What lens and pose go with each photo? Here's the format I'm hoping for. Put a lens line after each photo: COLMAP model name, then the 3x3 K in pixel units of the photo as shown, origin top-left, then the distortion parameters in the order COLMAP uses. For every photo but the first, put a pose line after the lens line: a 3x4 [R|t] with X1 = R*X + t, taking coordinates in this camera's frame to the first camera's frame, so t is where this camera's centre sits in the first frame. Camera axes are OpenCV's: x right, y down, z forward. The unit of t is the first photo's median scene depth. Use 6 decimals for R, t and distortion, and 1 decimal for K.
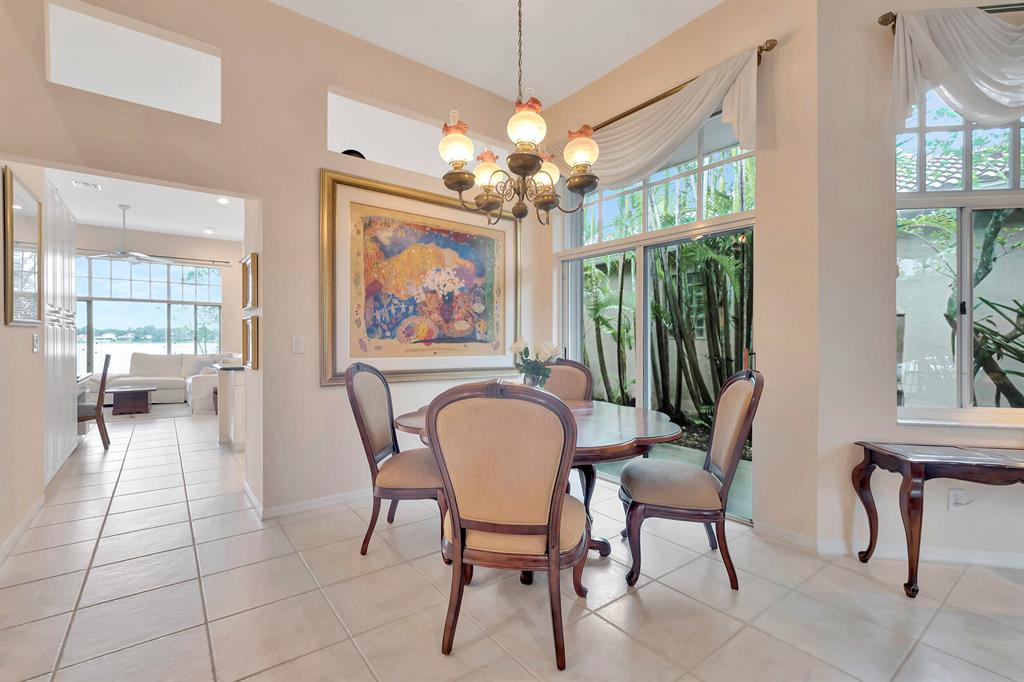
lens RADIAL K [[458.8, 0, 506.1], [0, 458.8, 346.3], [0, 0, 1]] dist [0.000760, -0.000261]
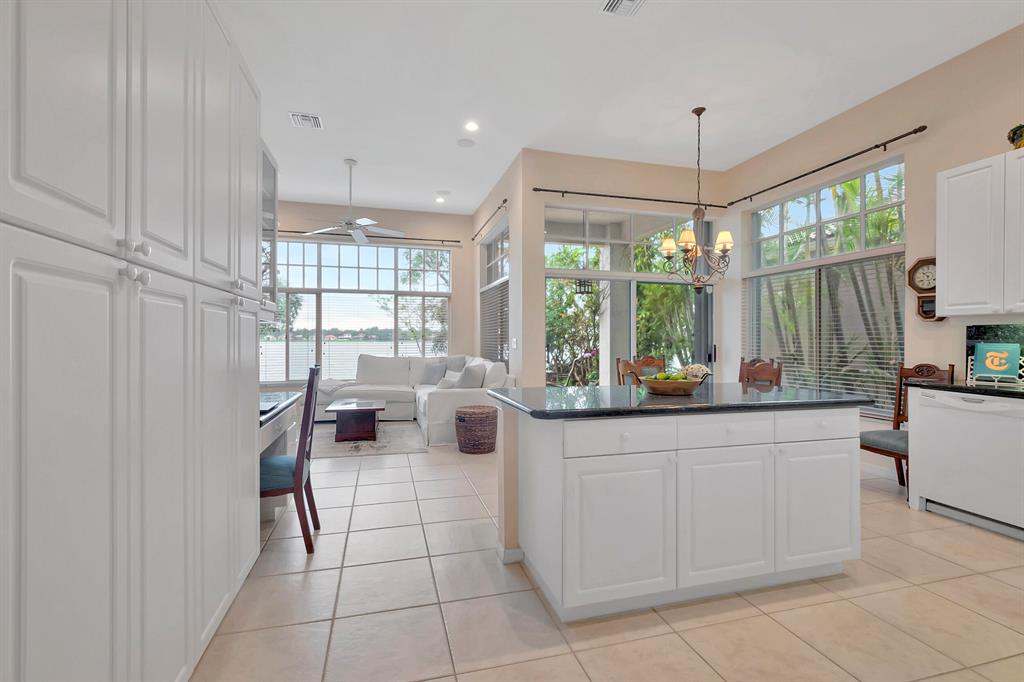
lens RADIAL K [[455.7, 0, 507.0], [0, 455.7, 338.5], [0, 0, 1]] dist [-0.000933, -0.000975]
pose [[0.929563, -0.002574, -0.368653, -0.606454], [-0.002586, 0.999905, -0.013503, -0.010910], [0.368653, 0.013505, 0.929469, 0.766714]]
